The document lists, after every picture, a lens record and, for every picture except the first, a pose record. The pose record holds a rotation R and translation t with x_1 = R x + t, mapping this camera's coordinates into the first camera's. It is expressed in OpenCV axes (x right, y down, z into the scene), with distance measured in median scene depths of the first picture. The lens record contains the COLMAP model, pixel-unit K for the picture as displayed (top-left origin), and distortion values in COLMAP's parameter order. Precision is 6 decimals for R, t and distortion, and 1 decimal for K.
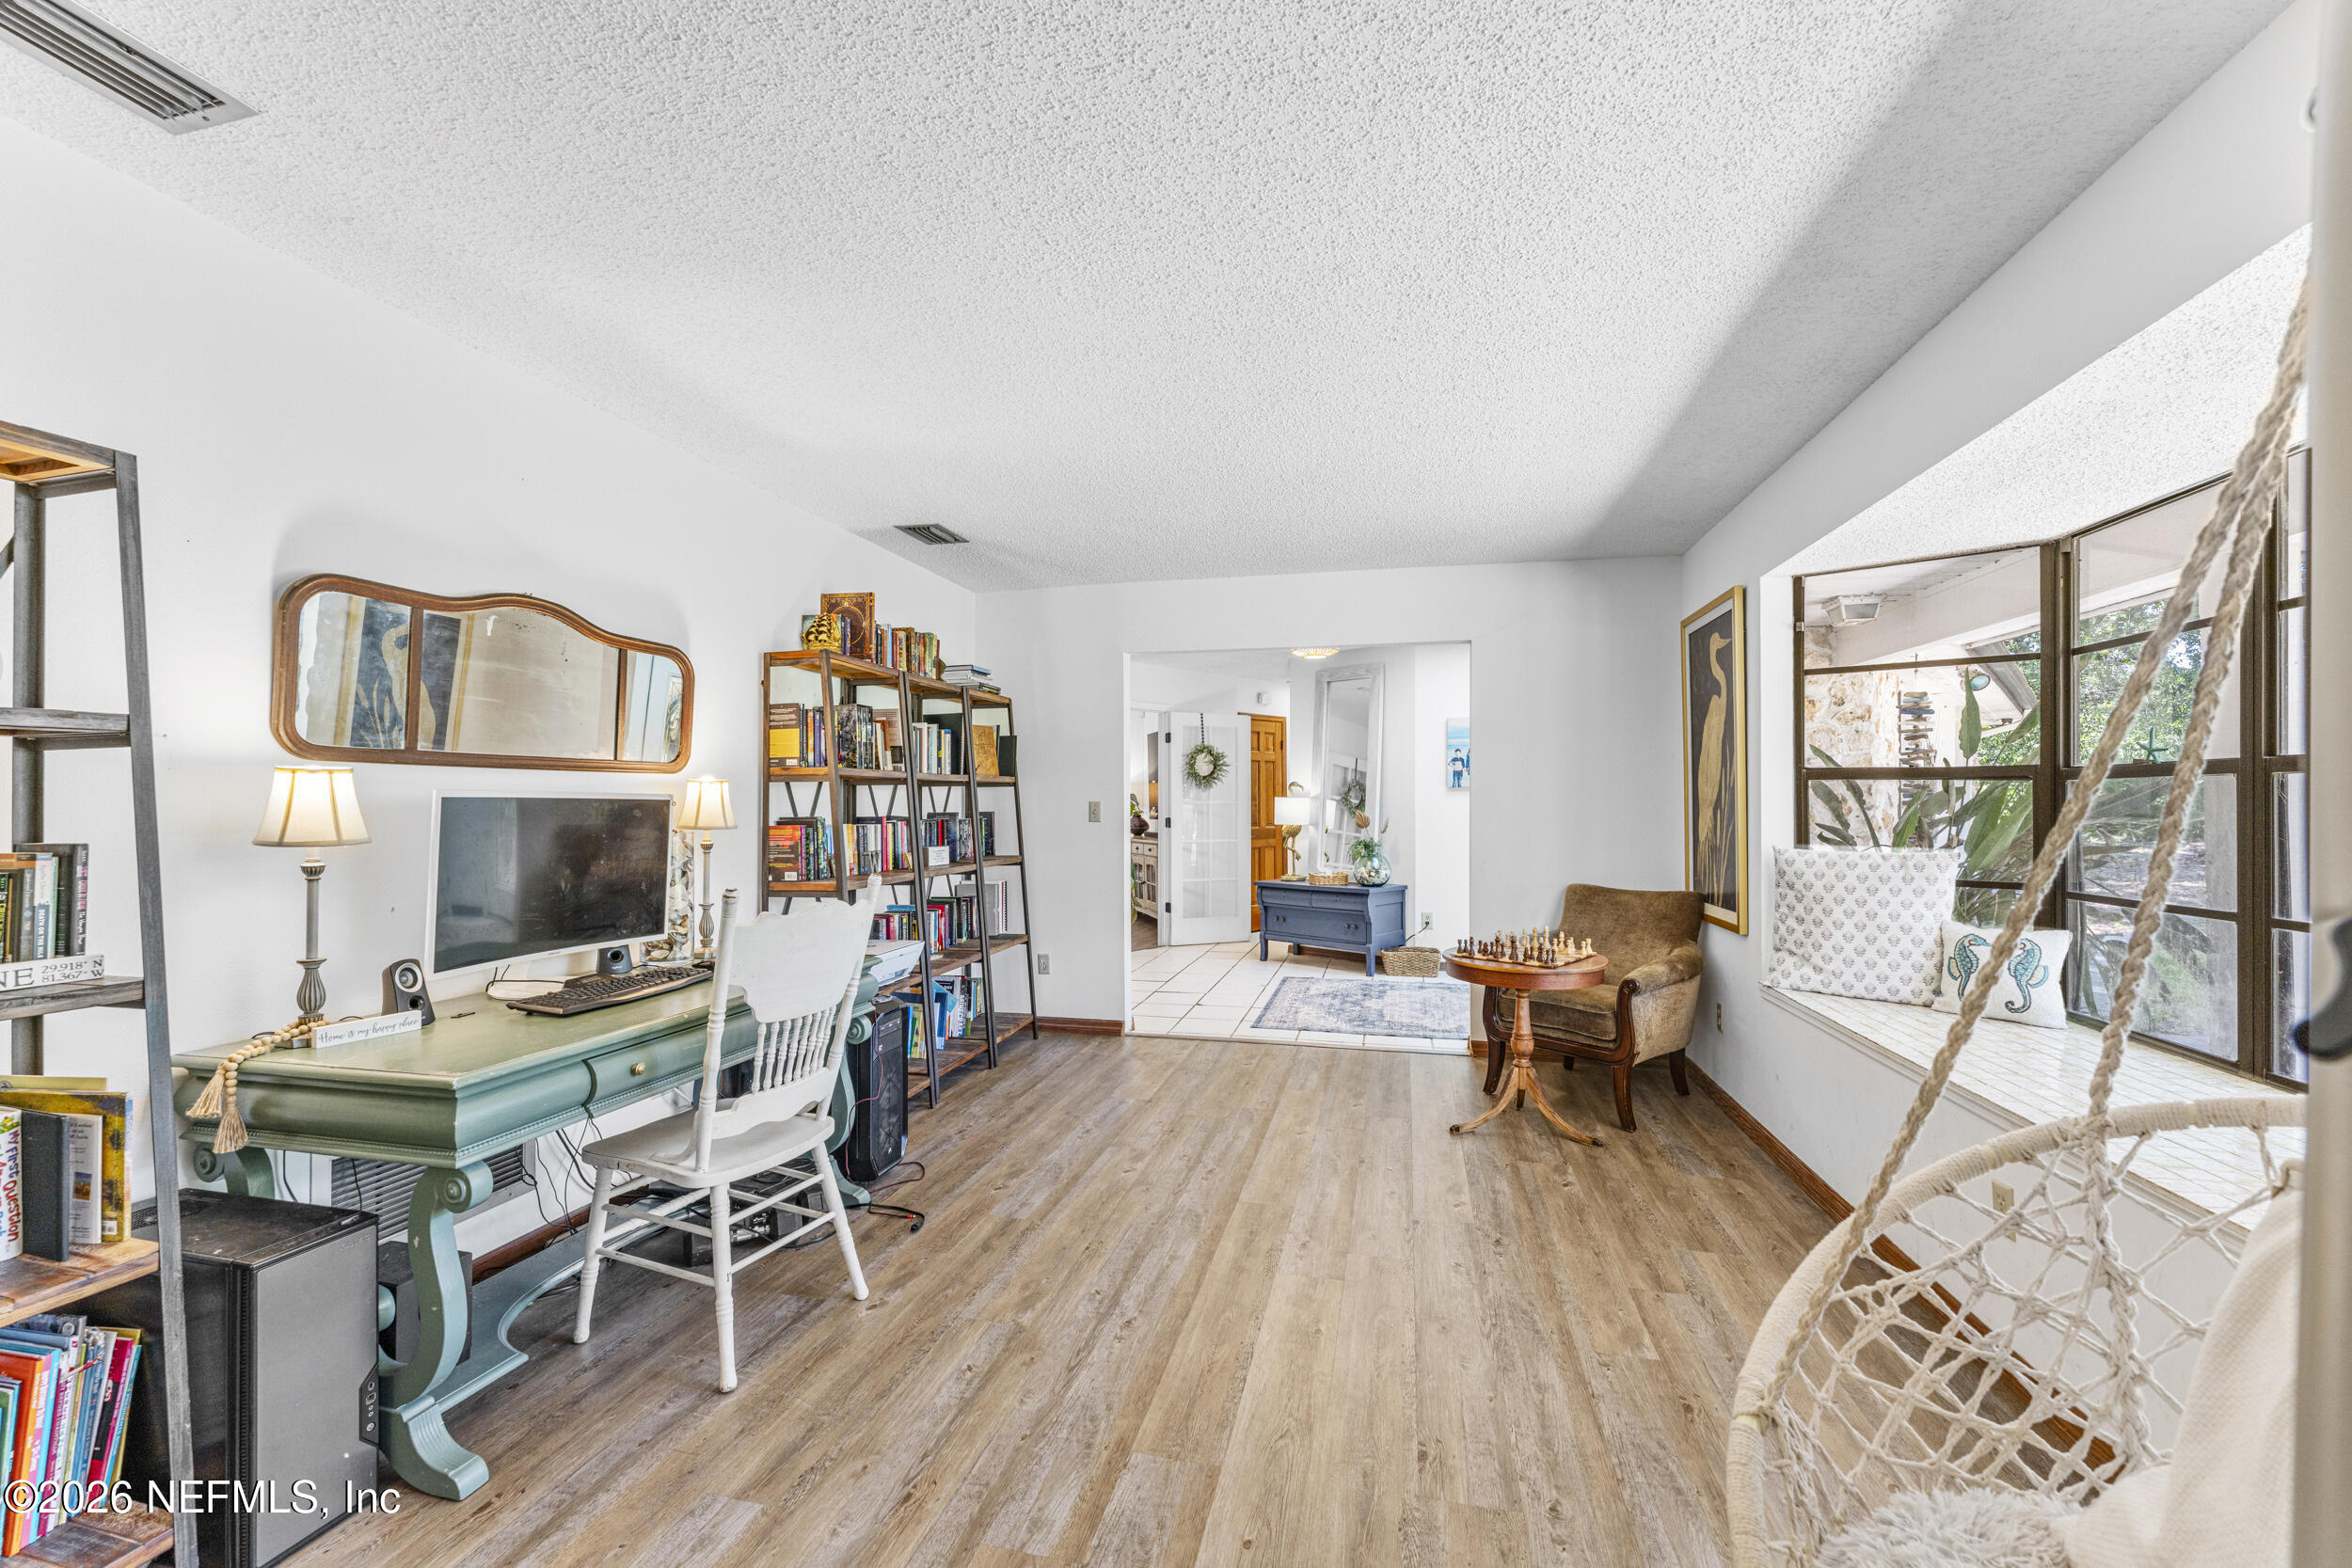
lens RADIAL K [[965.3, 0, 1166.1], [0, 965.3, 804.5], [0, 0, 1]] dist [-0.001382, 0.000188]
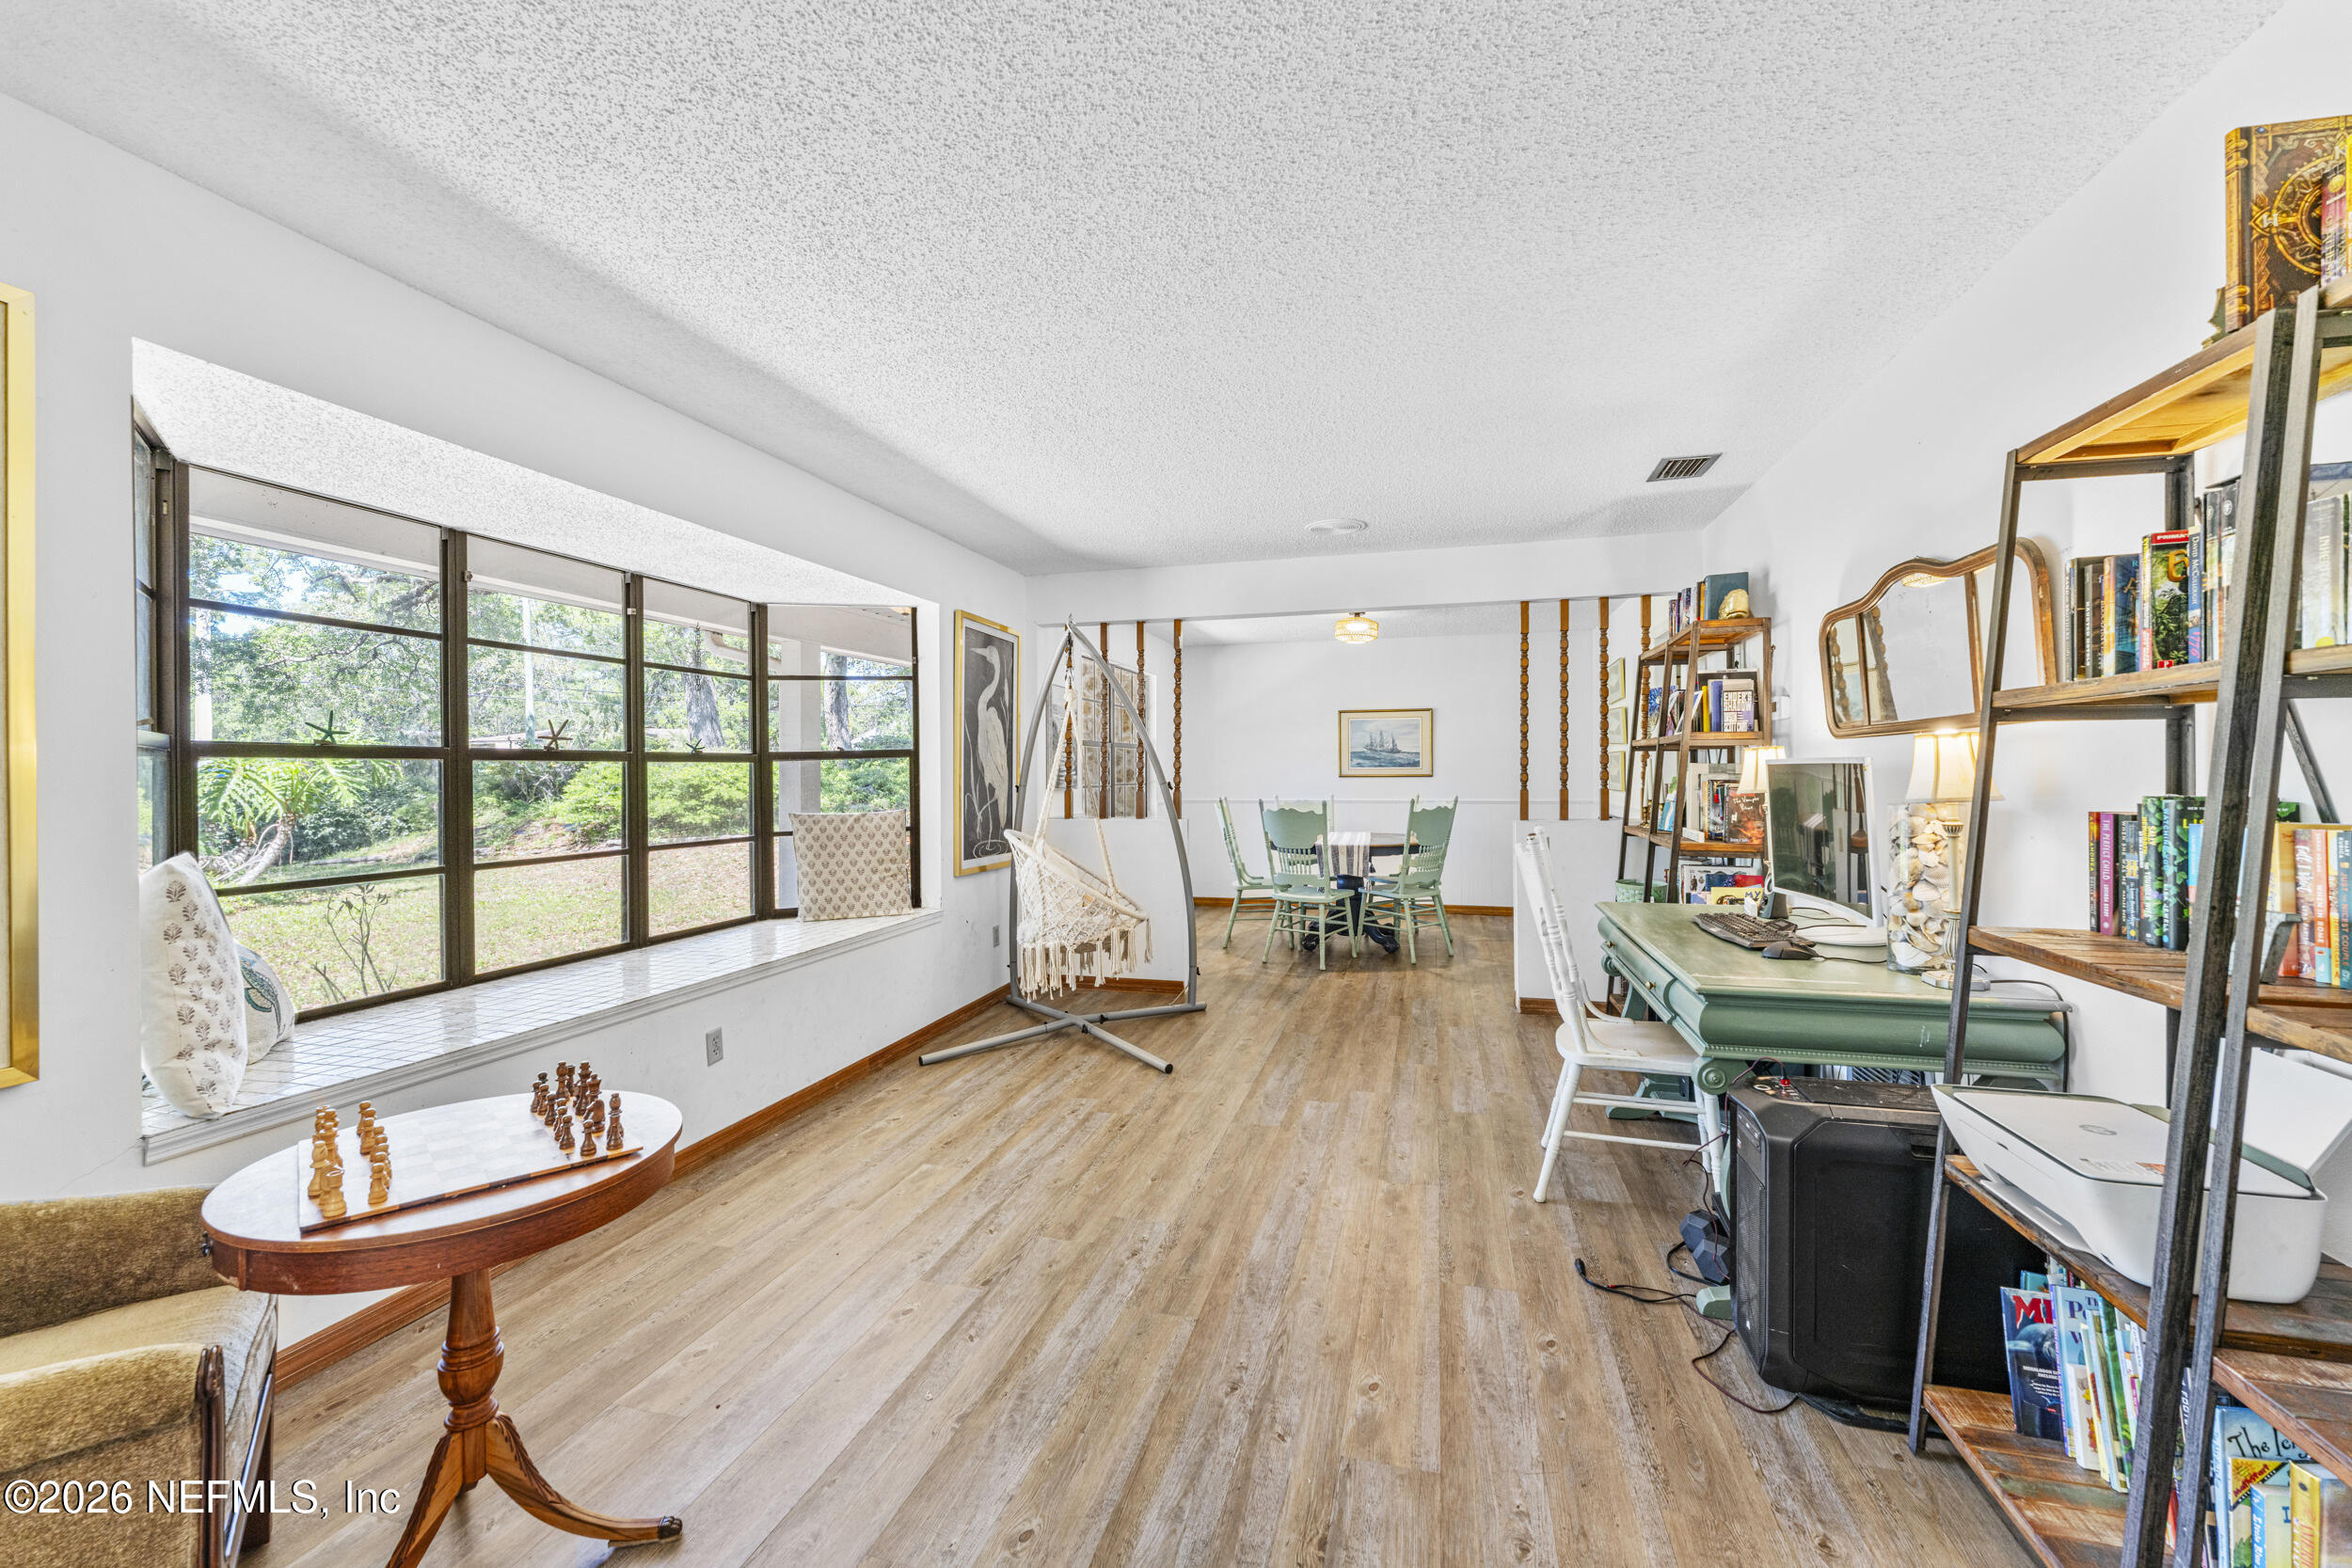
lens RADIAL K [[965.3, 0, 1176.4], [0, 965.3, 780.5], [0, 0, 1]] dist [-0.001382, 0.000188]
pose [[-0.999720, 0.008745, 0.022005, 0.057639], [0.008906, 0.999934, 0.007231, -0.001514], [-0.021941, 0.007425, -0.999732, 1.411363]]
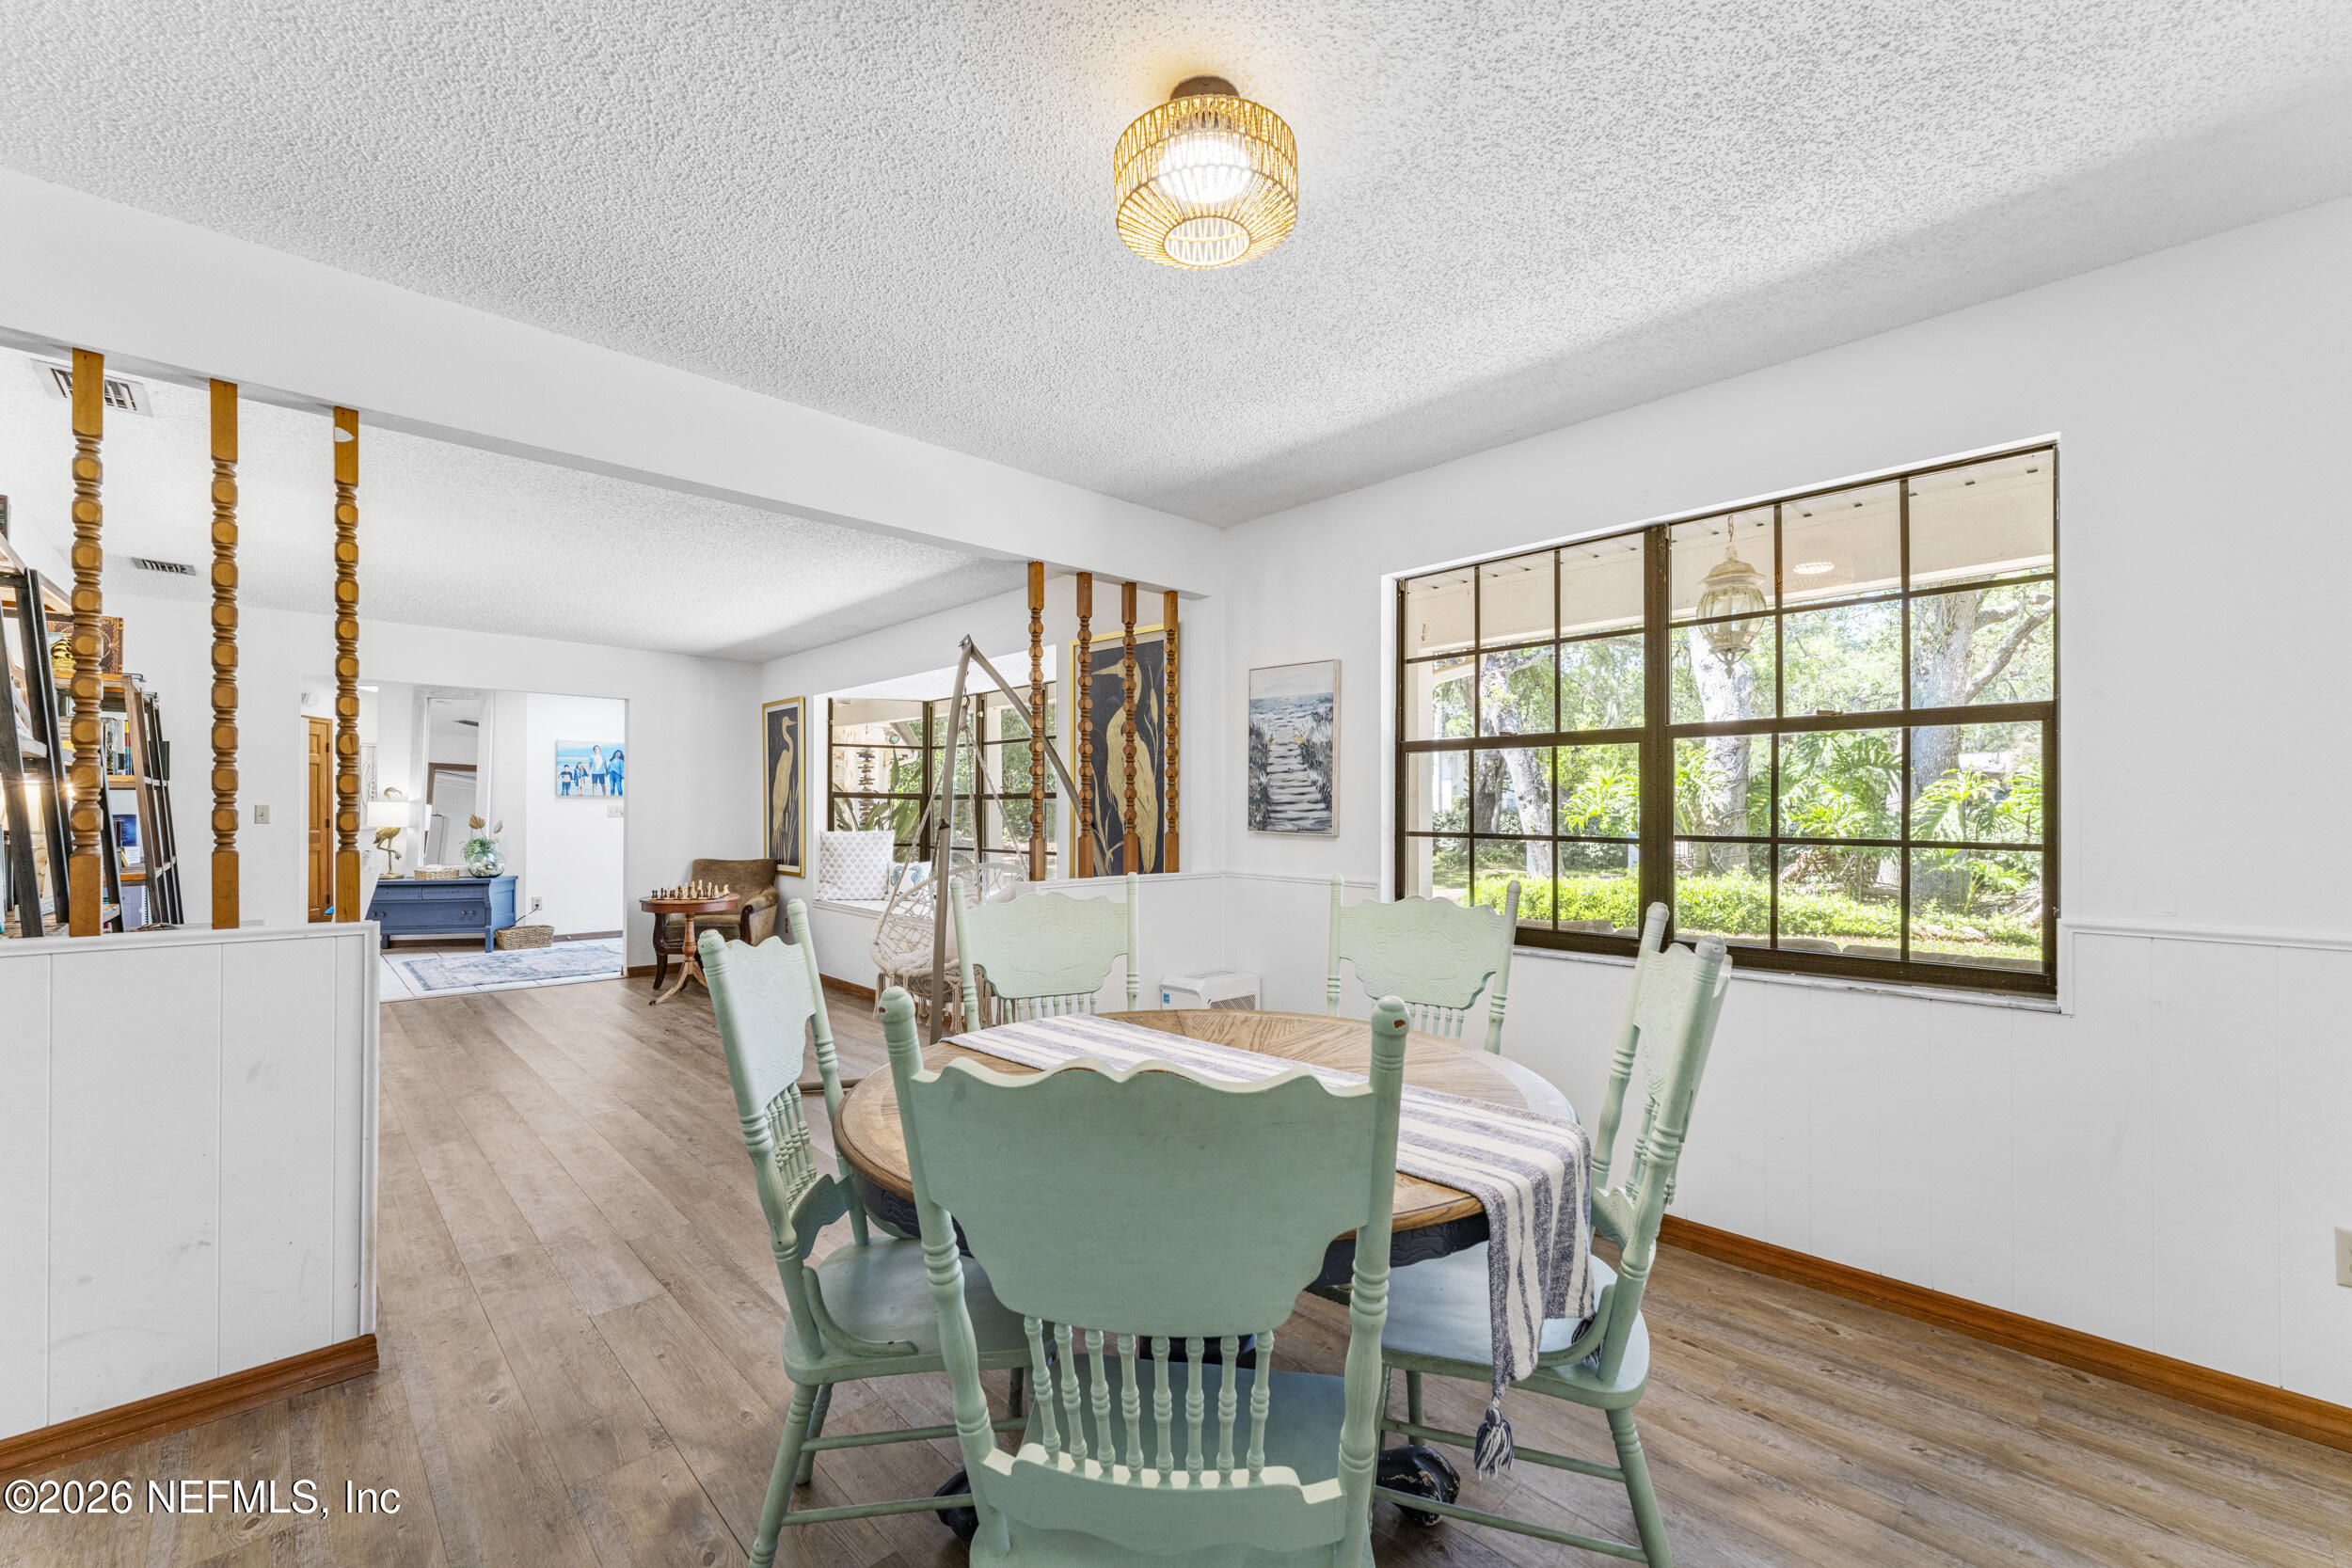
lens RADIAL K [[965.3, 0, 1183.6], [0, 965.3, 800.5], [0, 0, 1]] dist [-0.001382, 0.000188]
pose [[0.538352, 0.011221, 0.842645, -0.616234], [-0.003915, 0.999934, -0.010815, -0.001027], [-0.842711, 0.002523, 0.538361, -0.677269]]
